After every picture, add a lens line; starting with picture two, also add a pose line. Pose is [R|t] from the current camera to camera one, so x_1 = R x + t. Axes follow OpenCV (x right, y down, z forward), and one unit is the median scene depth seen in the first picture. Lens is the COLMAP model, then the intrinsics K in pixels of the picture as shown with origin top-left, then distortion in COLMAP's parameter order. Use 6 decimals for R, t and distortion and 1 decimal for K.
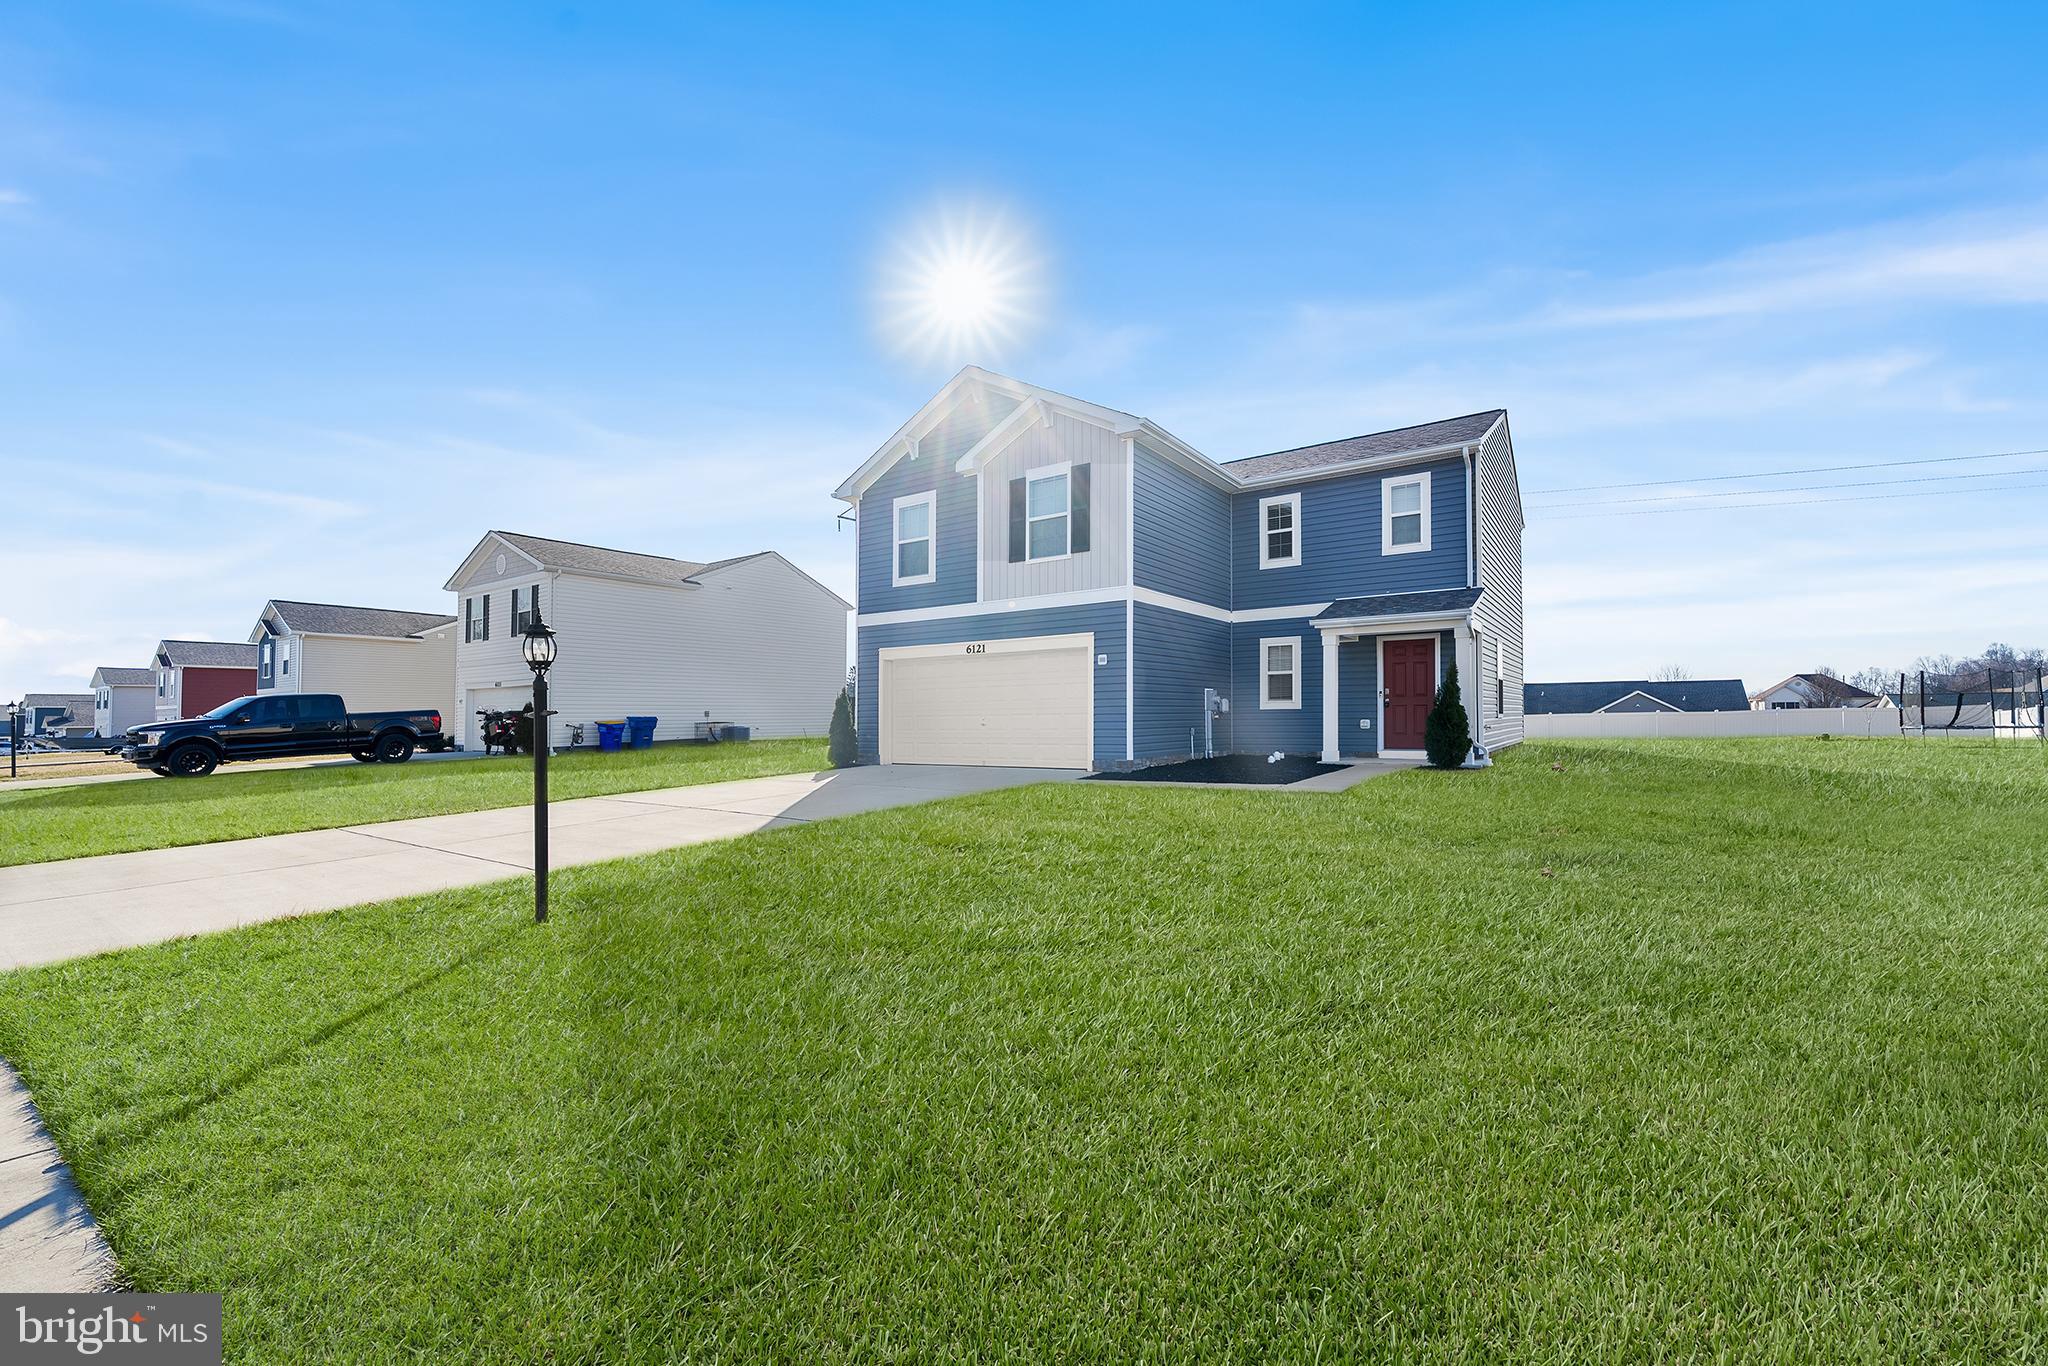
lens RADIAL K [[841.4, 0, 1028.7], [0, 841.4, 712.0], [0, 0, 1]] dist [-0.000205, -0.000046]
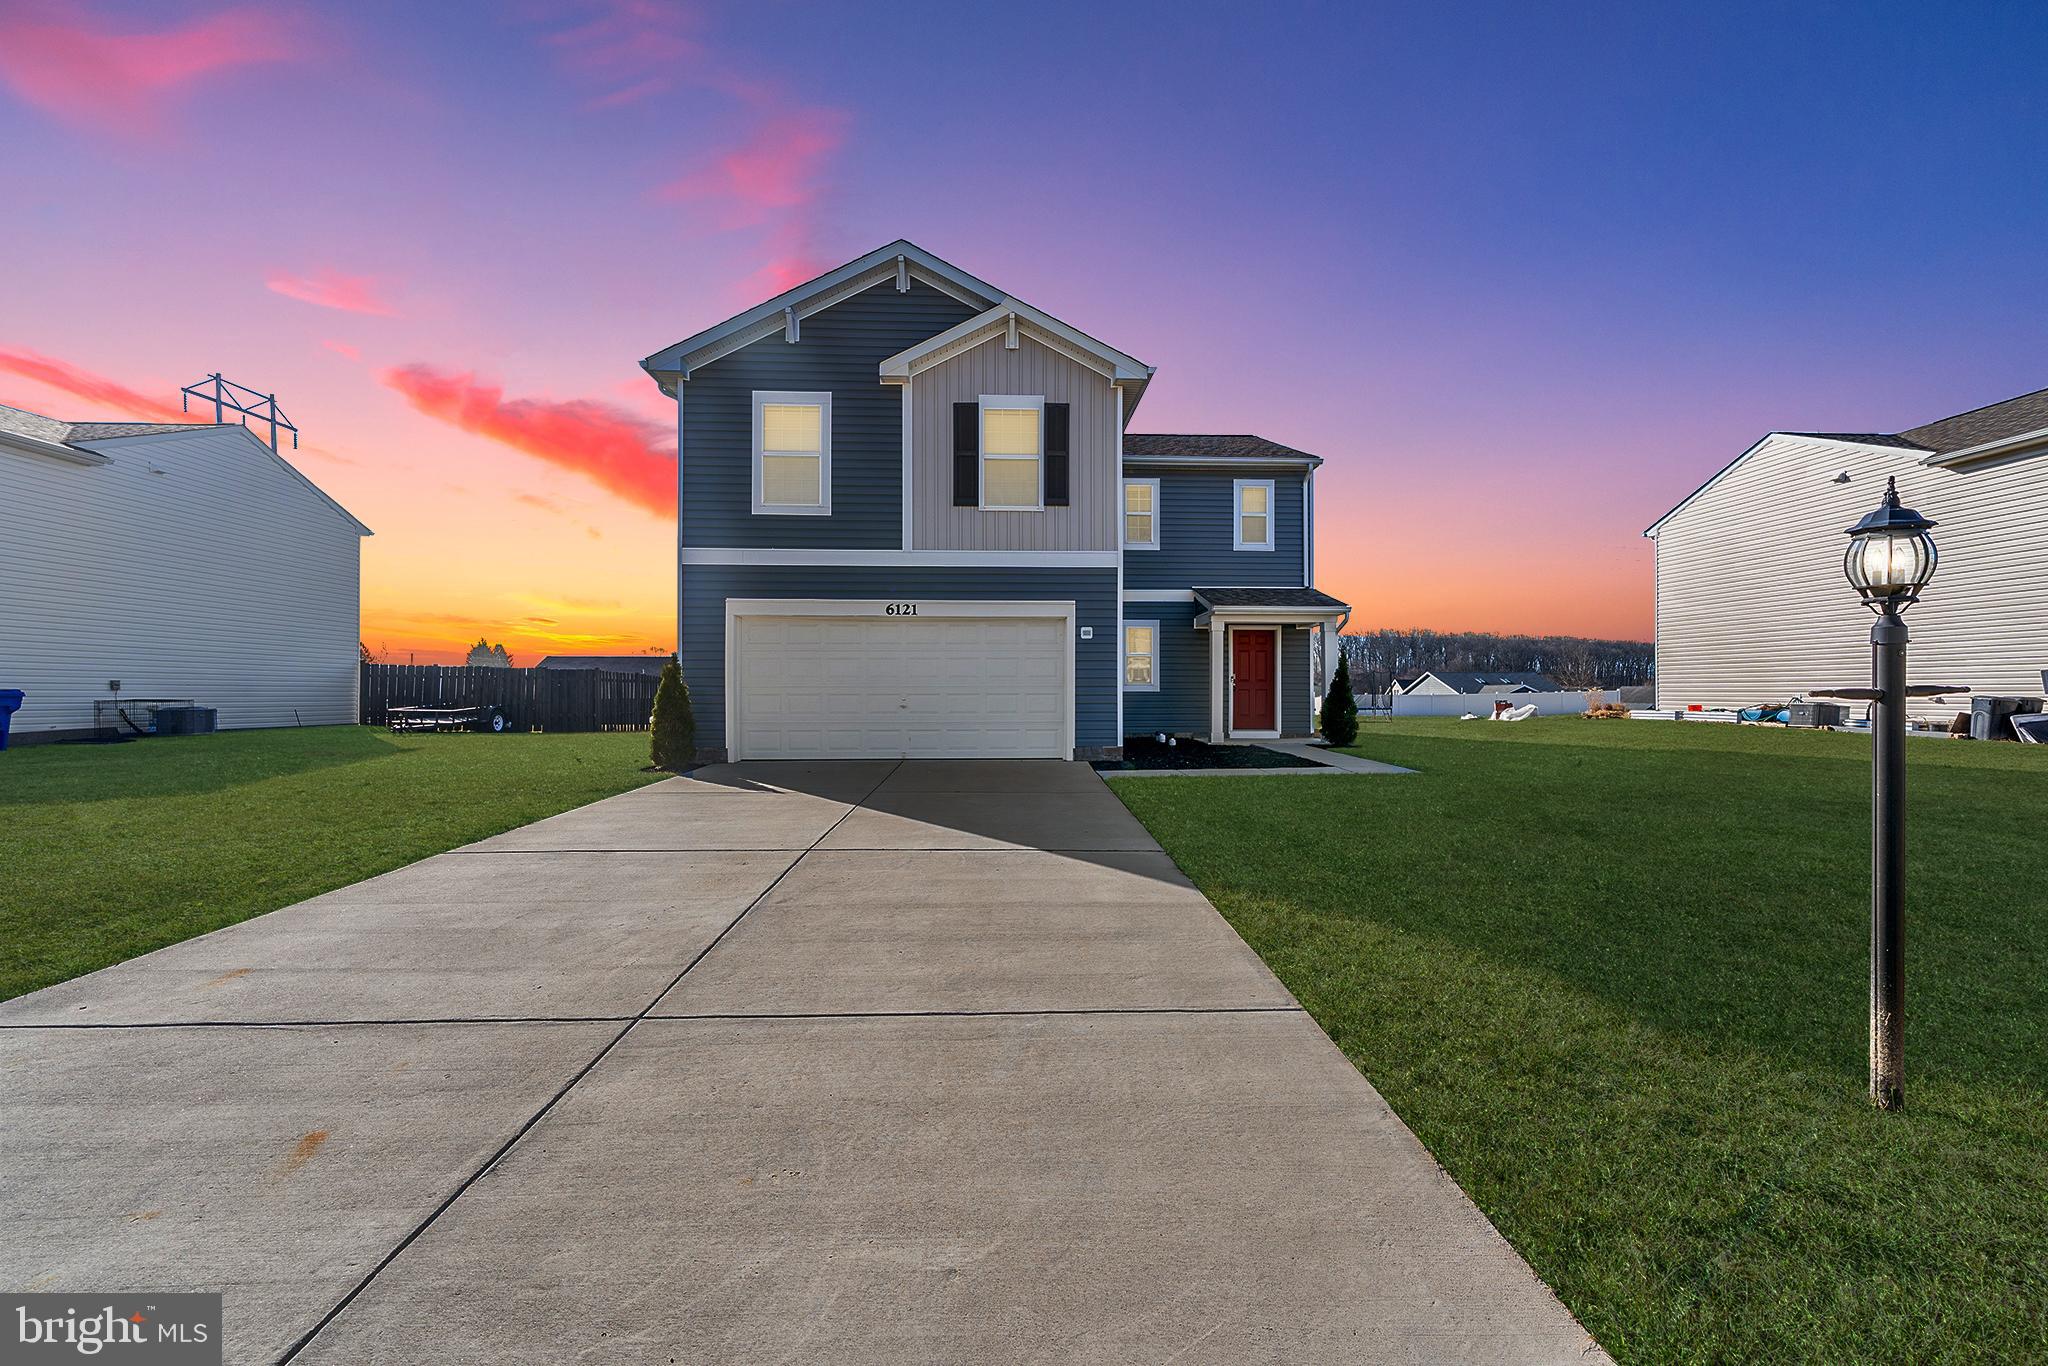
lens RADIAL K [[841.4, 0, 1028.7], [0, 841.4, 712.0], [0, 0, 1]] dist [-0.000205, -0.000046]
pose [[0.789255, -0.000971, 0.614065, -0.453235], [-0.012082, 0.999781, 0.017111, 0.005302], [-0.613947, -0.020924, 0.789070, 0.313104]]
